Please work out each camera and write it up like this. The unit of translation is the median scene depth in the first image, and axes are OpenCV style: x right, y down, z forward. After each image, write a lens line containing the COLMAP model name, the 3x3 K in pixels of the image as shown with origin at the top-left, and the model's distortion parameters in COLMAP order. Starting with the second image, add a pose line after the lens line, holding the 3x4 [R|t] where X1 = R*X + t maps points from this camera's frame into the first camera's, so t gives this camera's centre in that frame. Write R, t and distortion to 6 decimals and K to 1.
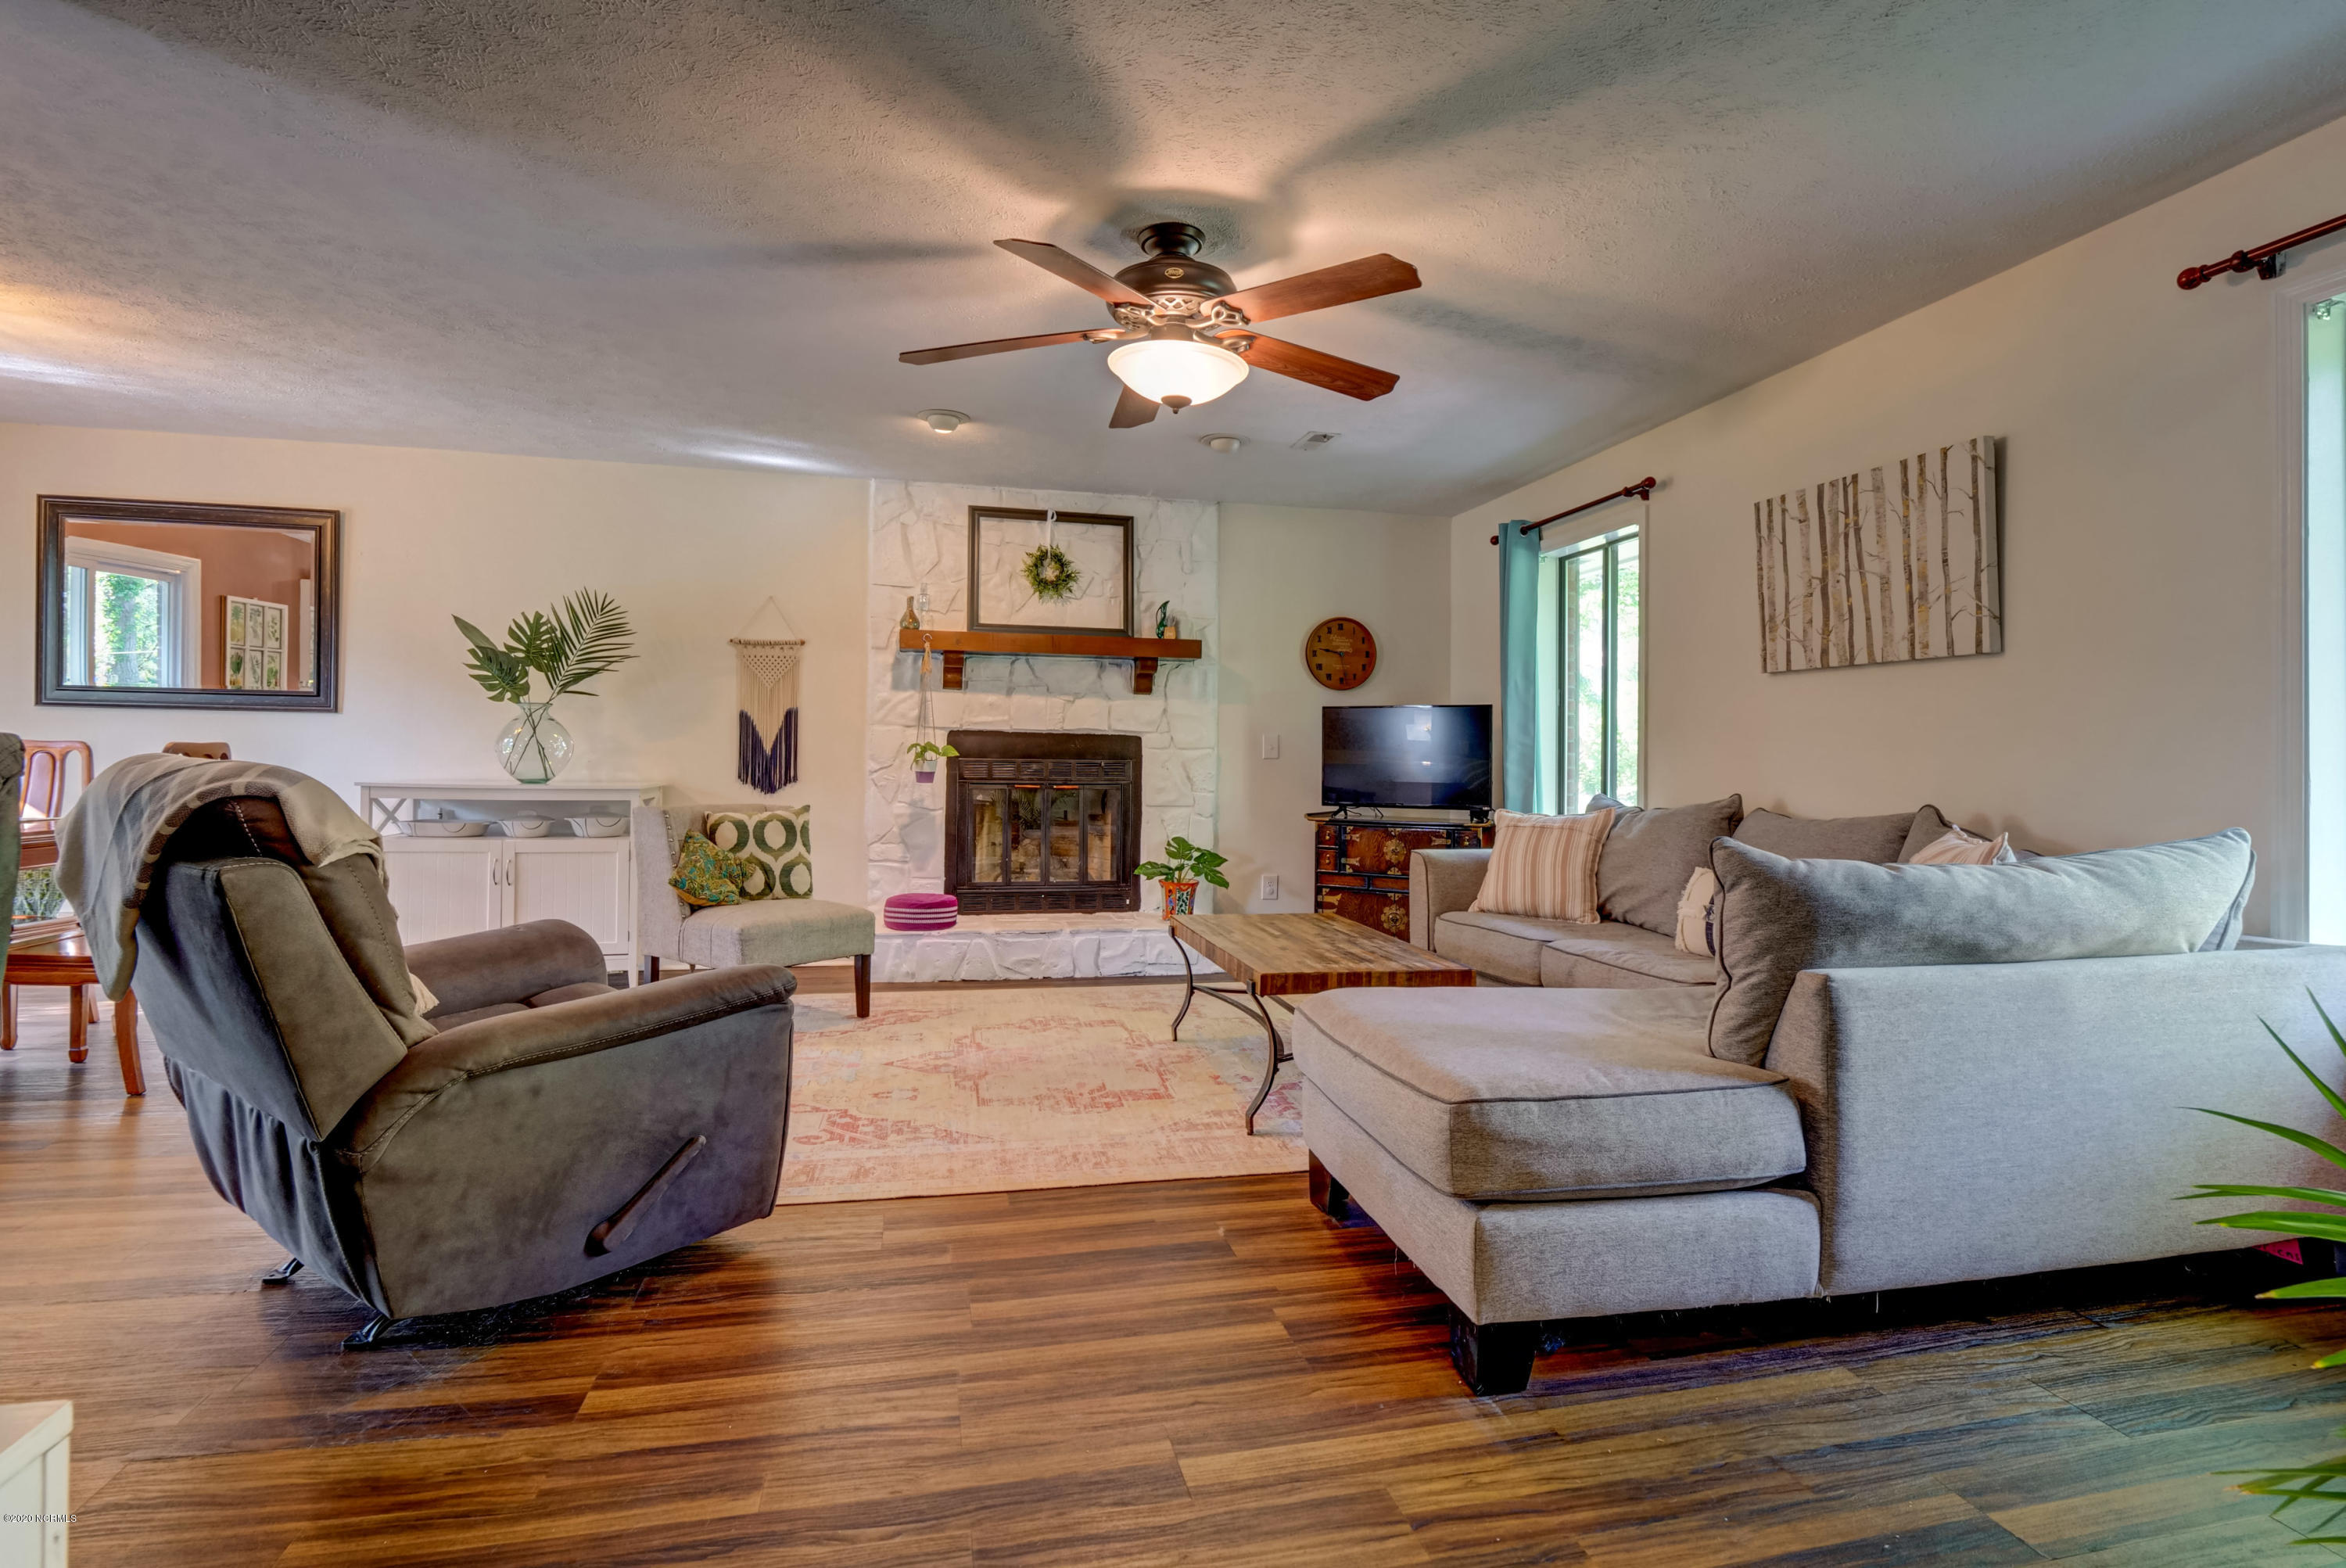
lens RADIAL K [[1142.1, 0, 1176.3], [0, 1142.1, 741.3], [0, 0, 1]] dist [-0.014458, 0.002957]
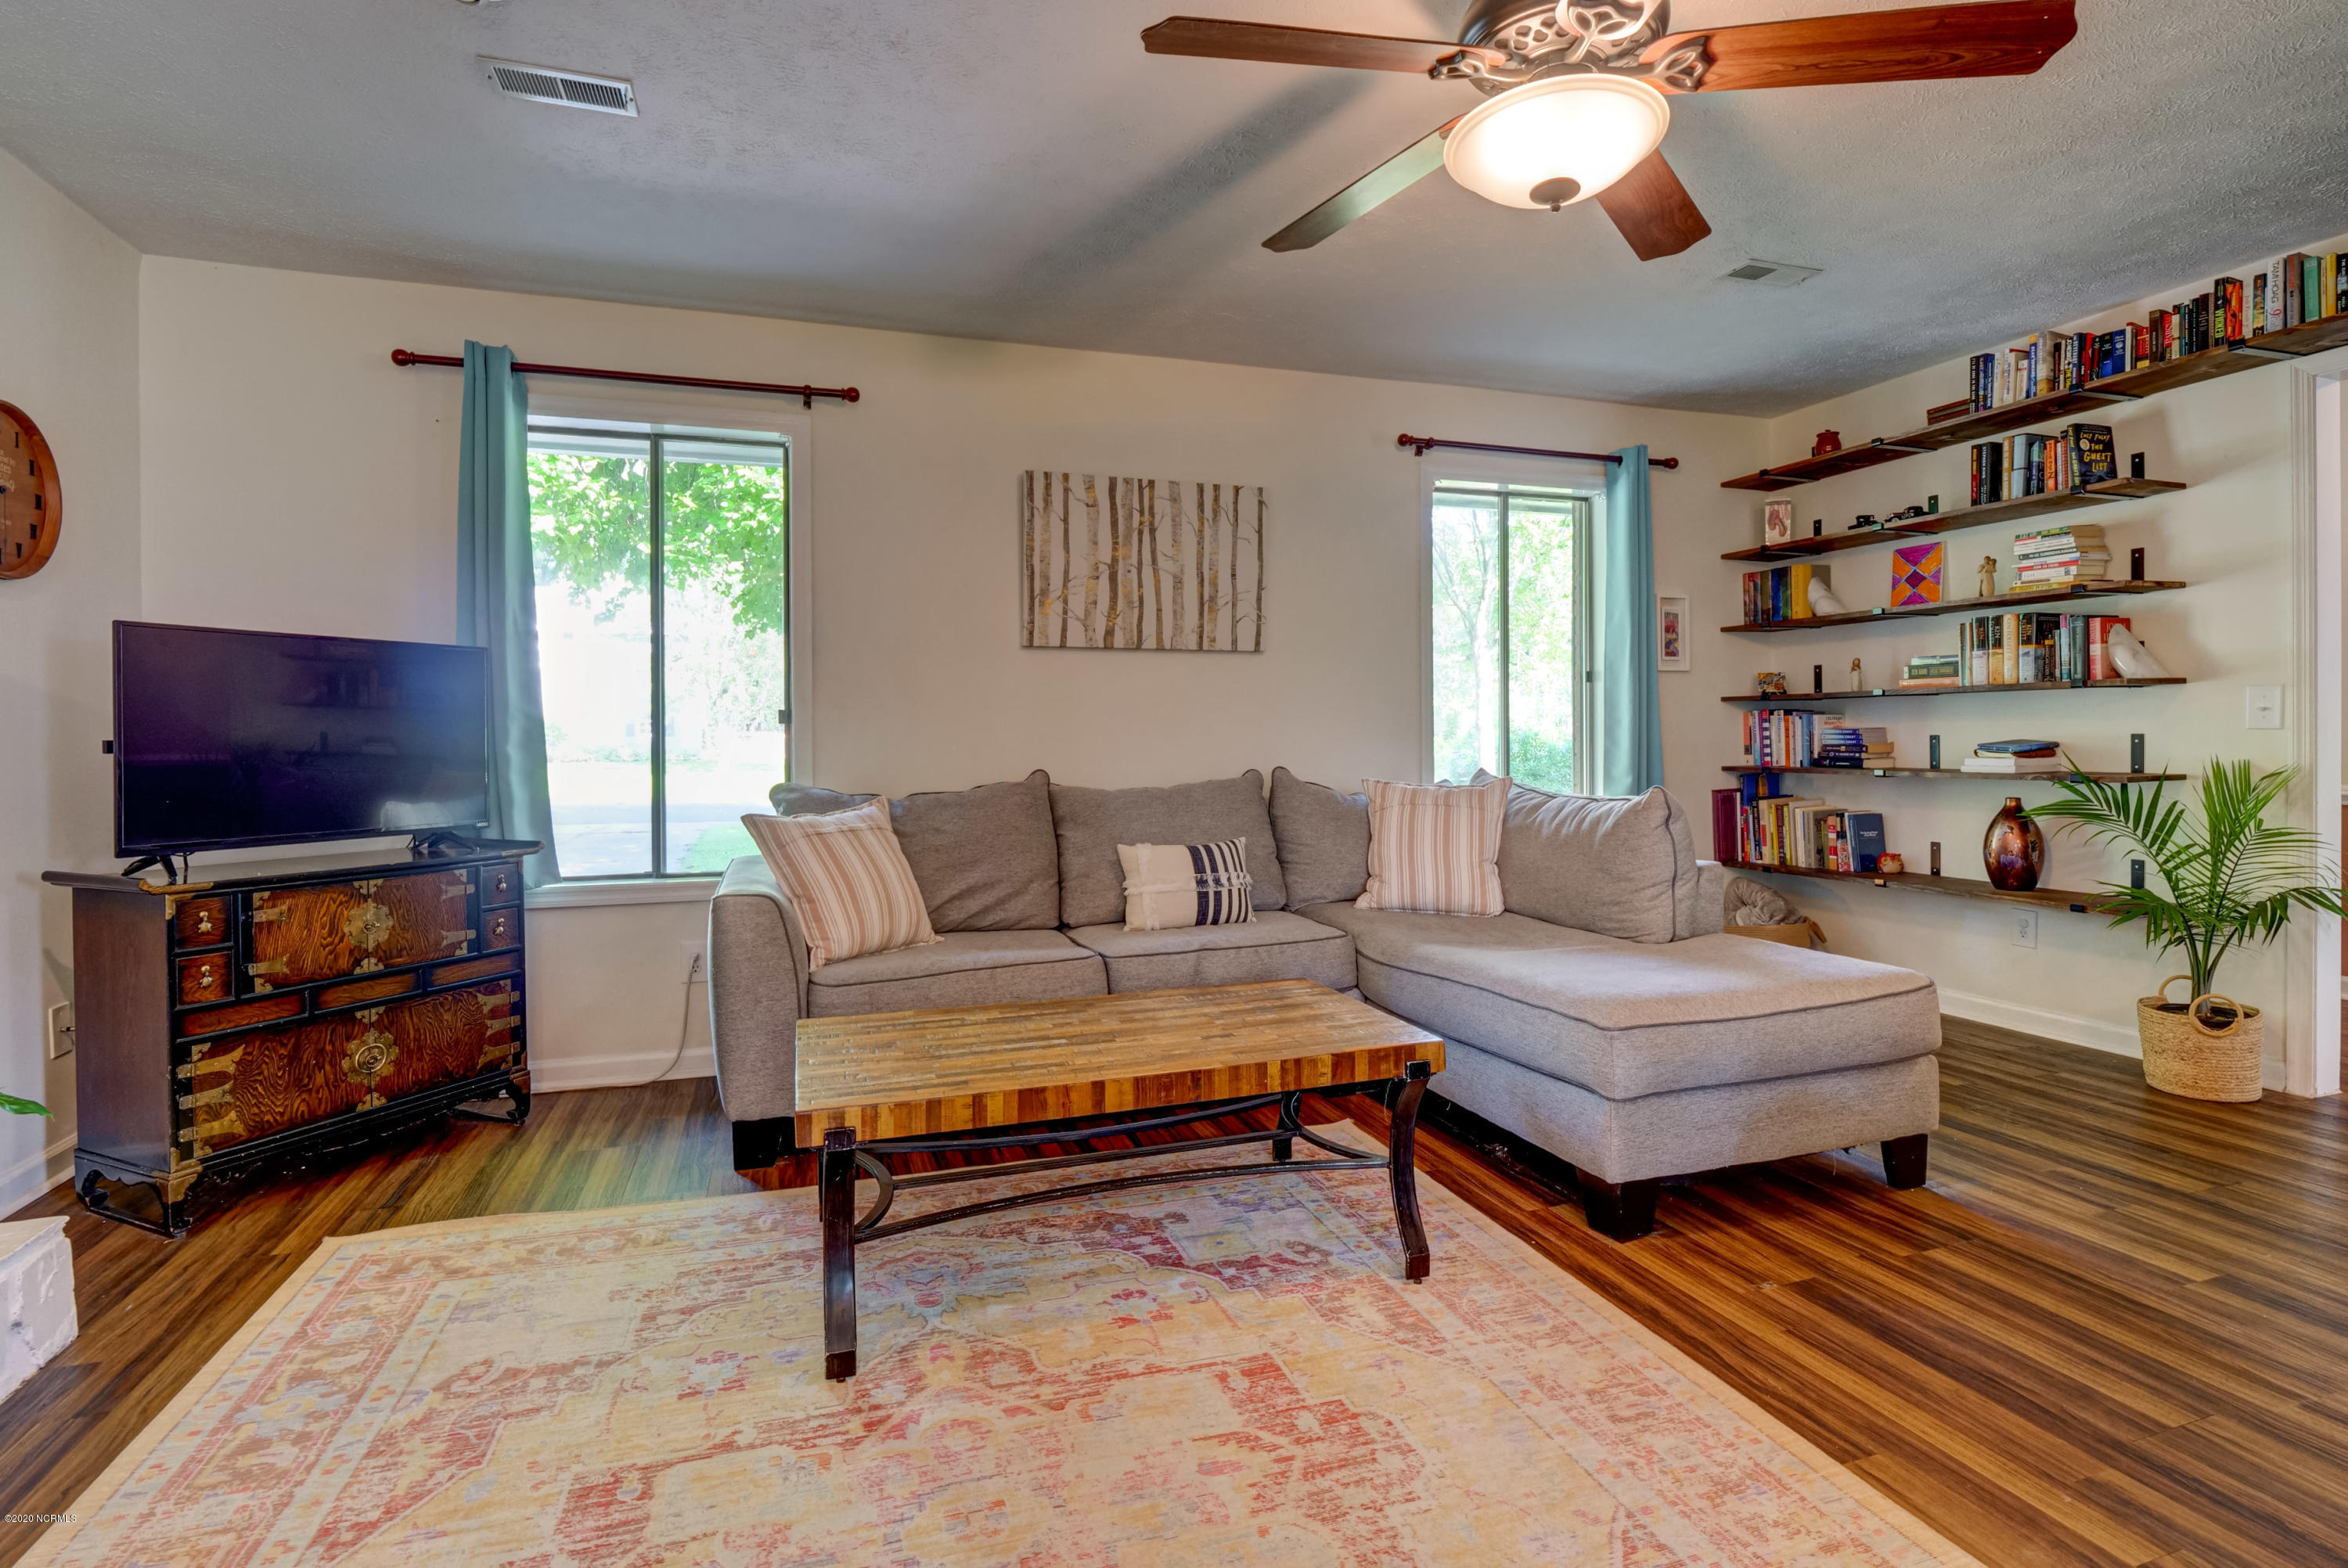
lens RADIAL K [[1142.9, 0, 1188.8], [0, 1142.9, 738.7], [0, 0, 1]] dist [-0.014458, 0.002957]
pose [[-0.110422, -0.018561, 0.993711, -0.540935], [-0.010008, 0.999796, 0.017562, 0.001827], [-0.993834, -0.008006, -0.110585, 1.088919]]
